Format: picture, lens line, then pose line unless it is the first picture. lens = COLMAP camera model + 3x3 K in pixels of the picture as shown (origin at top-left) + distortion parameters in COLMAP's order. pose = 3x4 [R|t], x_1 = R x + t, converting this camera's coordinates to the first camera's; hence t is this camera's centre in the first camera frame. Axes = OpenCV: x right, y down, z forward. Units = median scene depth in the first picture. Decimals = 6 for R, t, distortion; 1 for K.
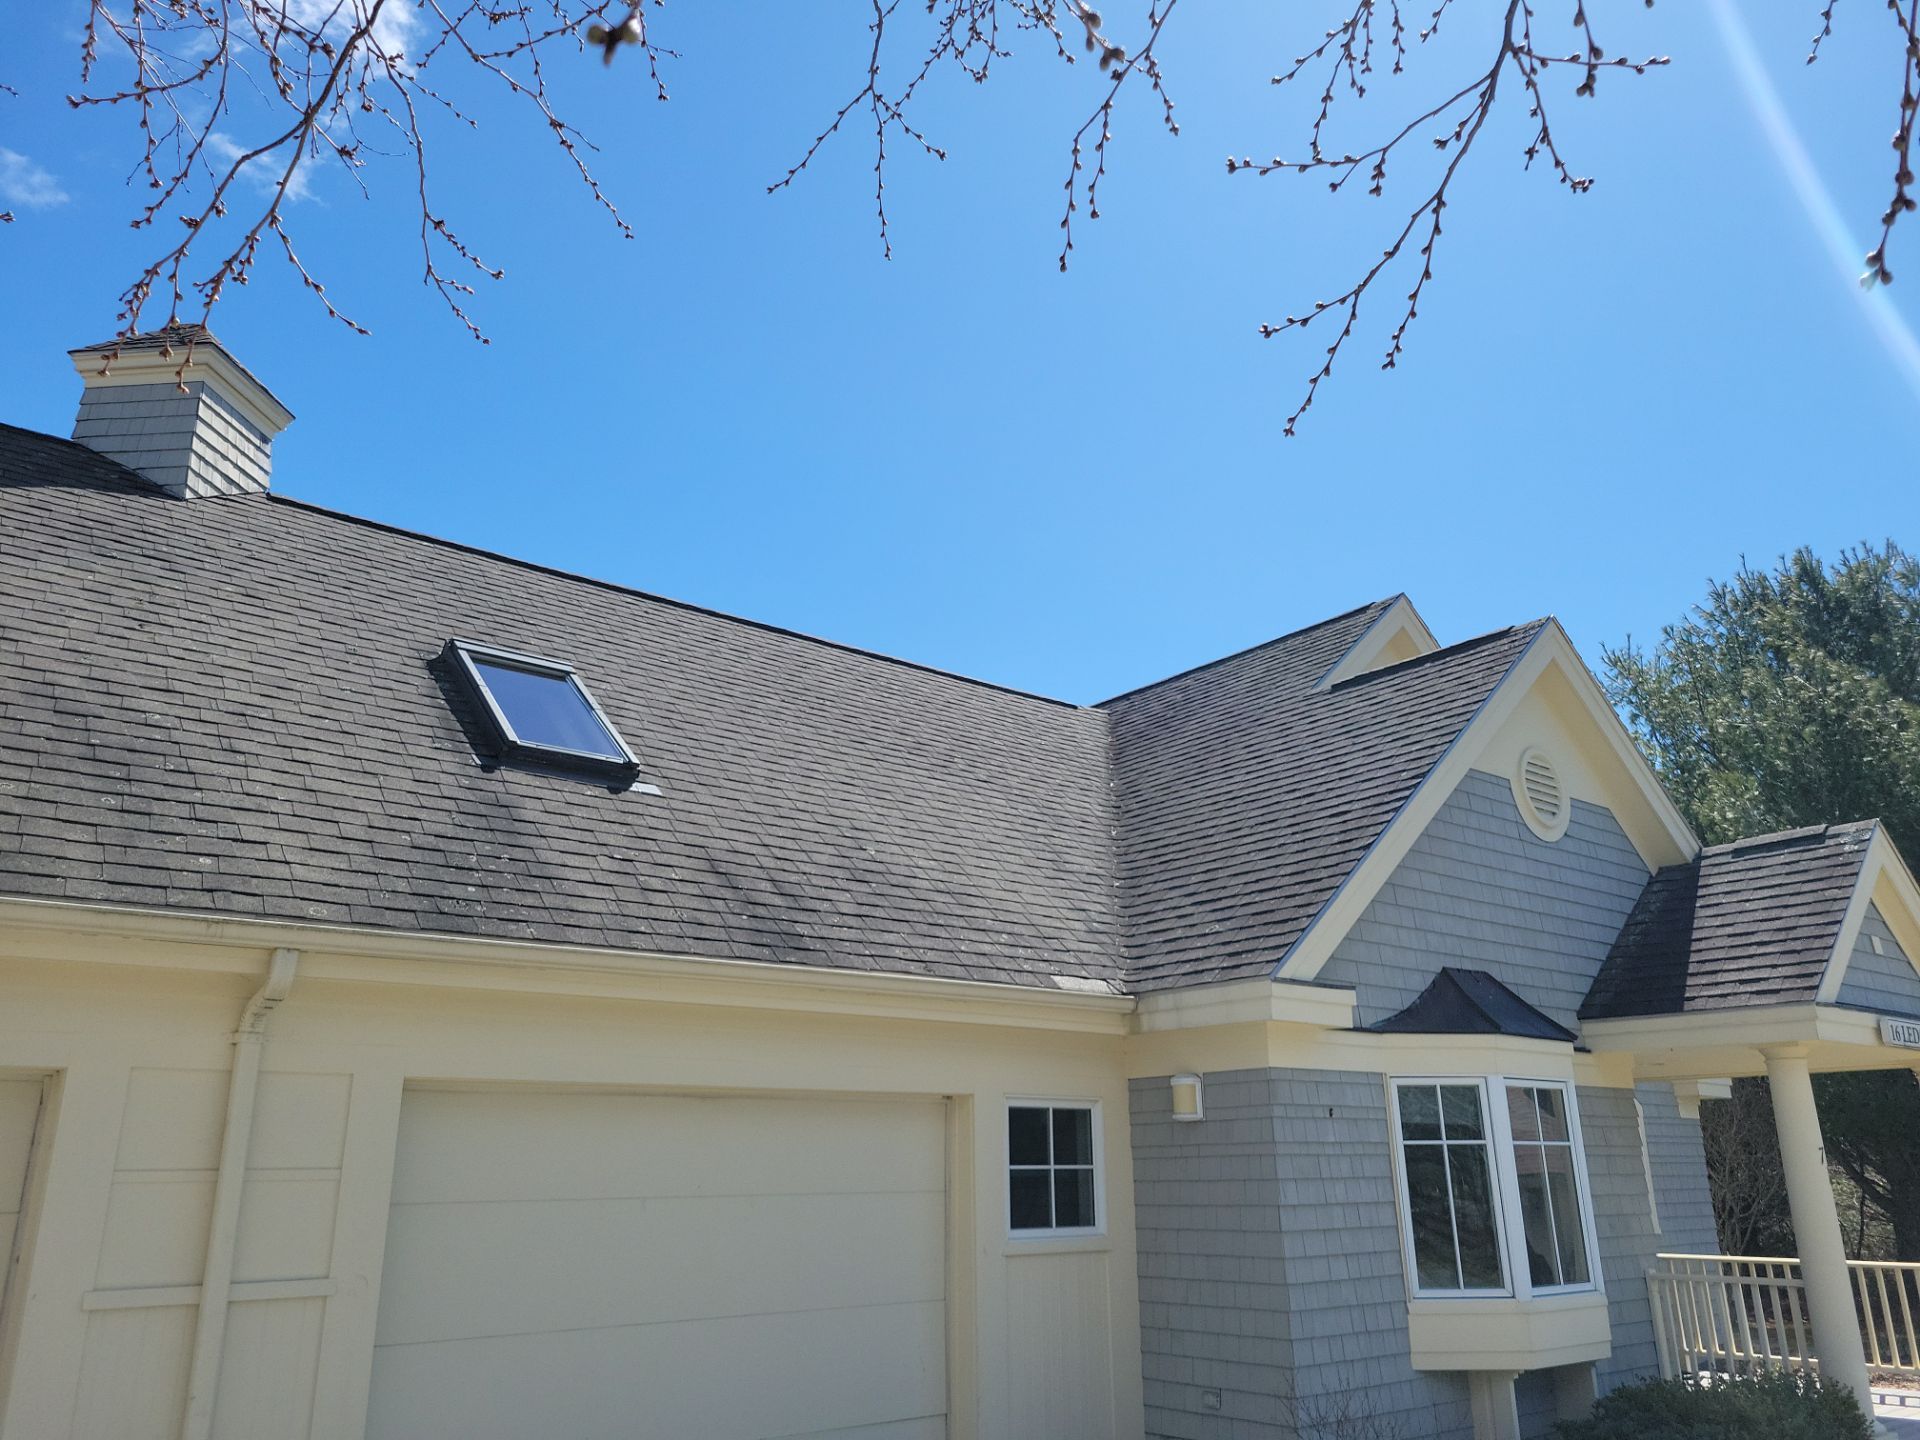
lens RADIAL K [[1430.6, 0, 960.0], [0, 1430.6, 720.0], [0, 0, 1]] dist [0.066204, -0.049515]
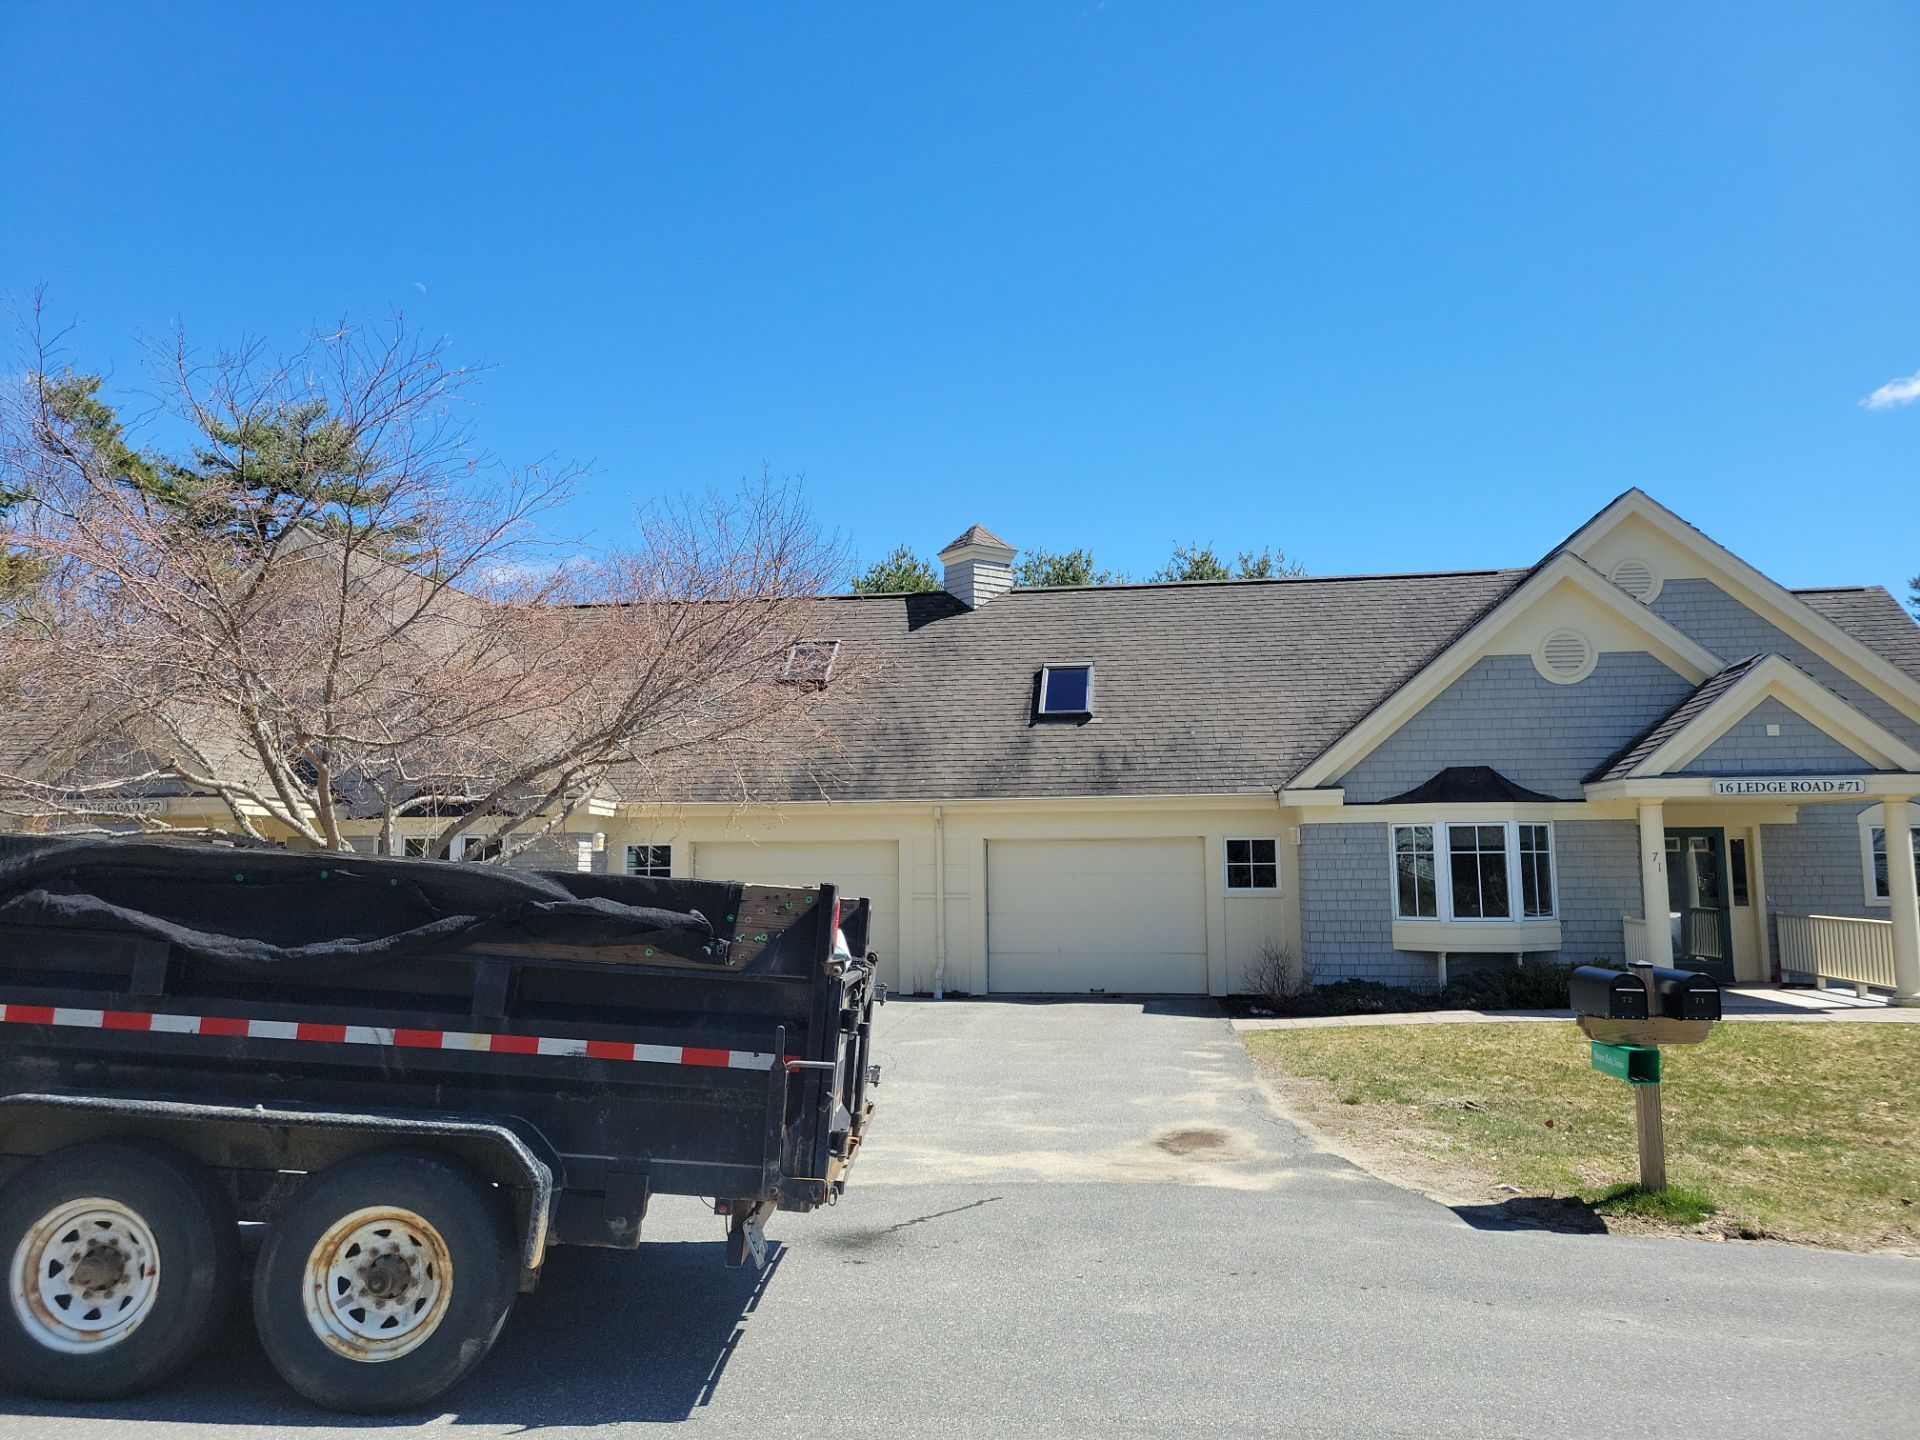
lens RADIAL K [[1430.6, 0, 960.0], [0, 1430.6, 720.0], [0, 0, 1]] dist [0.066204, -0.049515]
pose [[0.672940, -0.068988, -0.736473, 1.451344], [0.227355, 0.966736, 0.117184, -0.298052], [0.703890, -0.246299, 0.666239, -0.837679]]
